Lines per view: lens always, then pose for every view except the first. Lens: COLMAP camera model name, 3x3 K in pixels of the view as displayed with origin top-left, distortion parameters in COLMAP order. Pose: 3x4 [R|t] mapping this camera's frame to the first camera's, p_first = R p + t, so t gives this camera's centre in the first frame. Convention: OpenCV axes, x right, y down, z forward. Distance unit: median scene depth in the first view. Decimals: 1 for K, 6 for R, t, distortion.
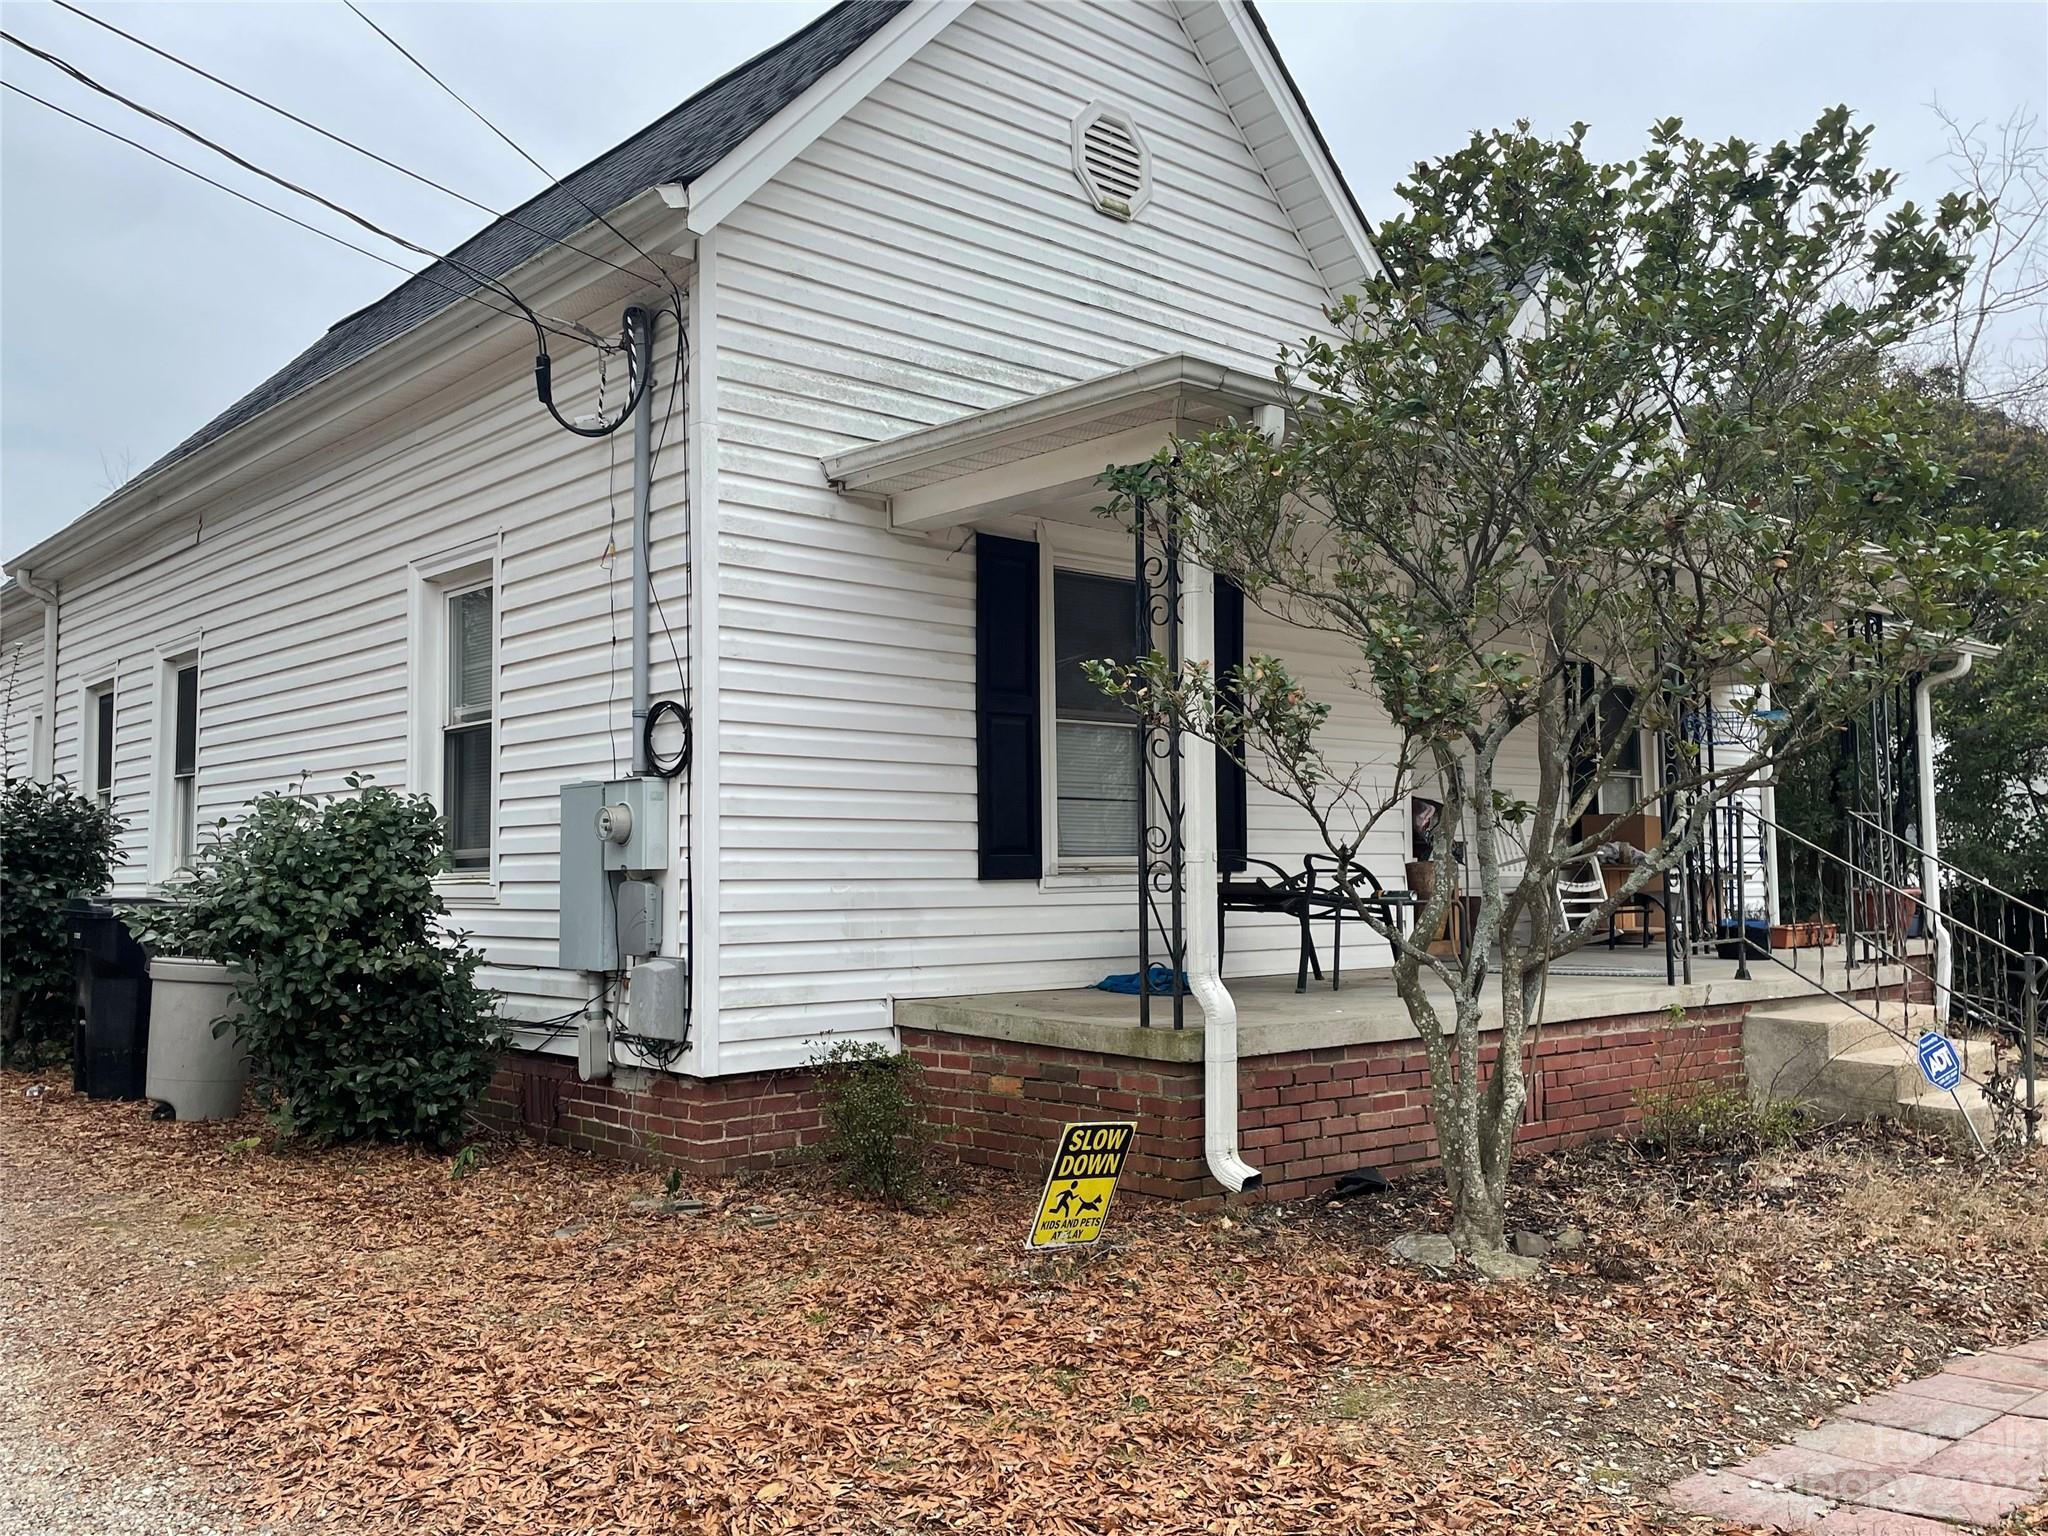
lens RADIAL K [[1770.7, 0, 1023.3], [0, 1770.7, 769.0], [0, 0, 1]] dist [0.048444, -0.002247]
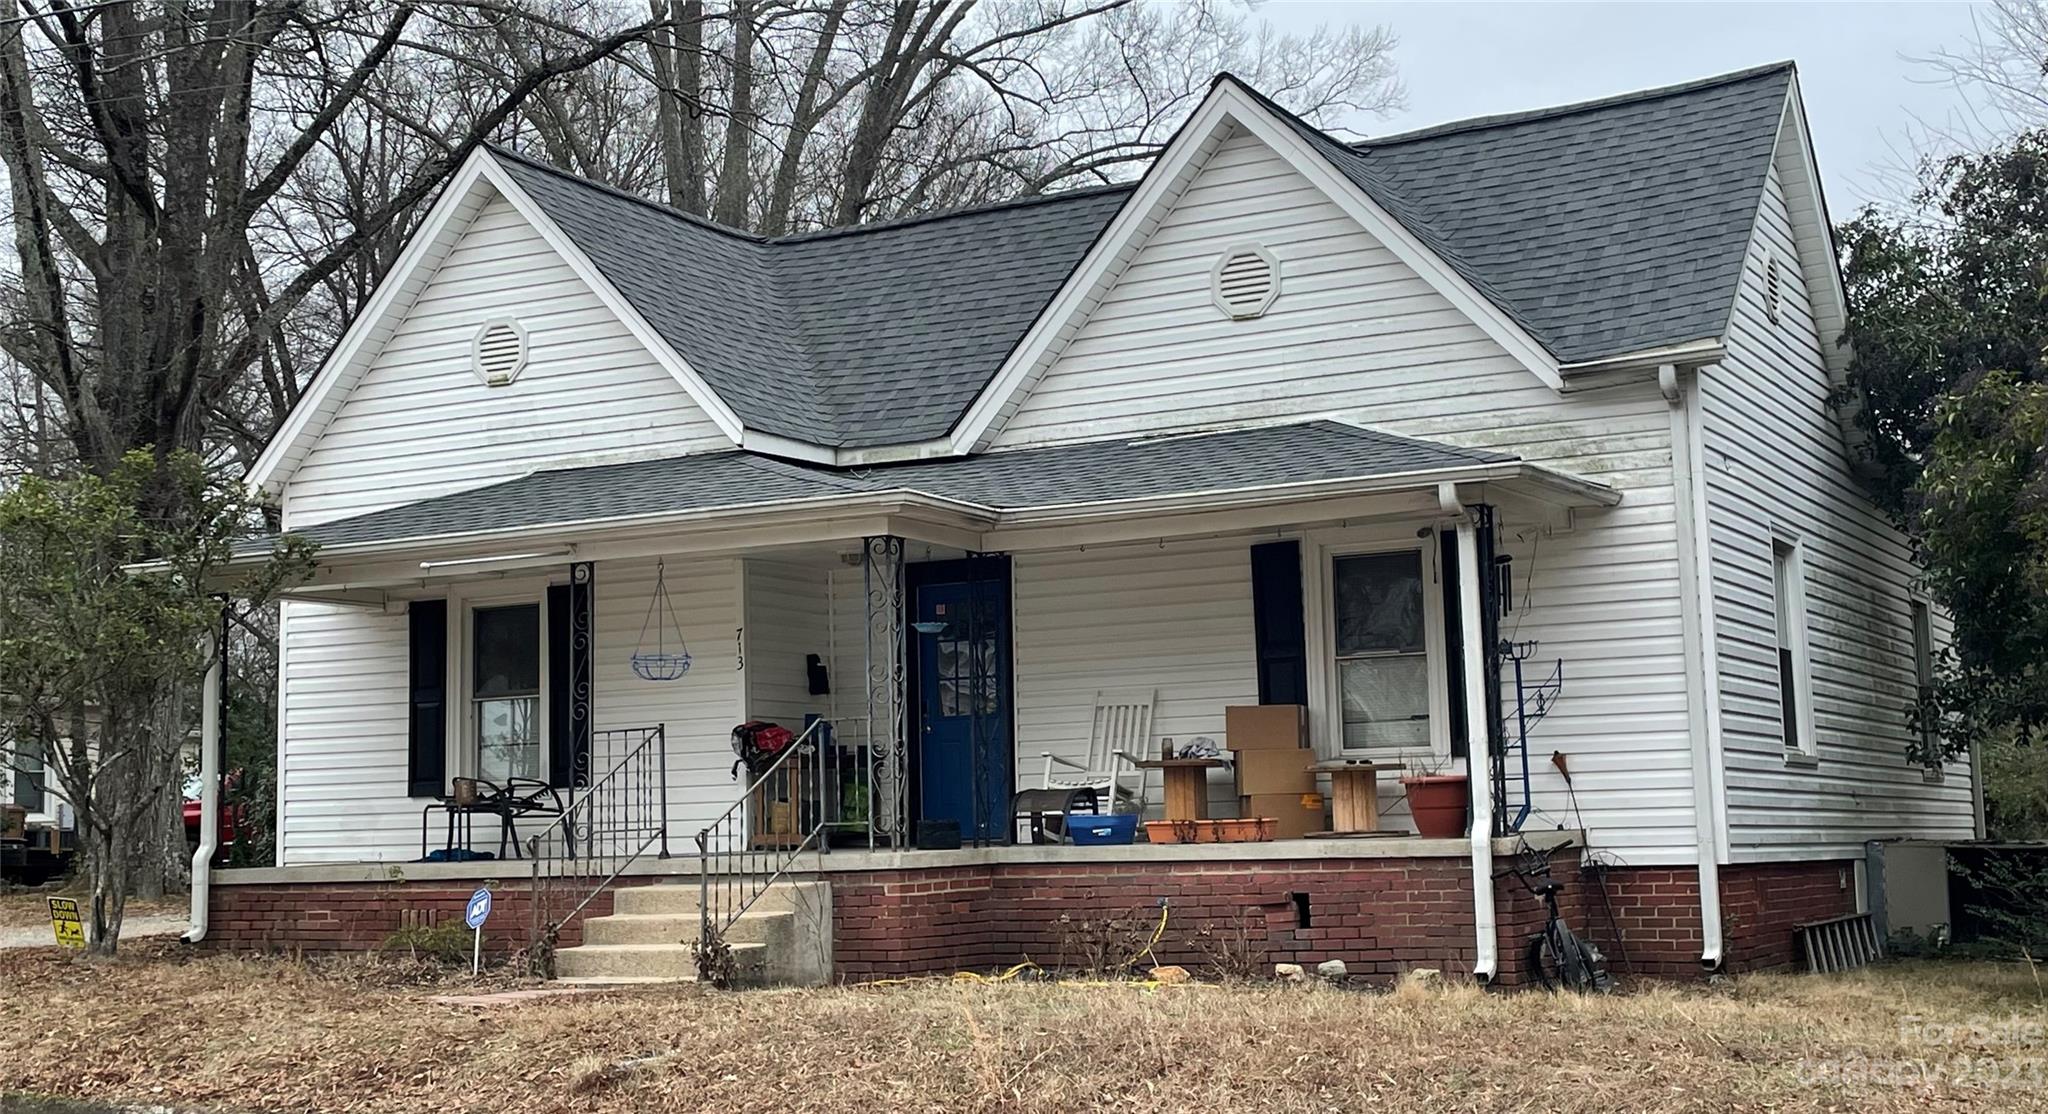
lens RADIAL K [[2557.2, 0, 1023.8], [0, 2557.2, 554.0], [0, 0, 1]] dist [0.009057, 0.000000]
pose [[0.332979, -0.106615, -0.936887, 2.612915], [0.075847, 0.993396, -0.086089, 0.087889], [0.939879, -0.042394, 0.338867, 0.714552]]
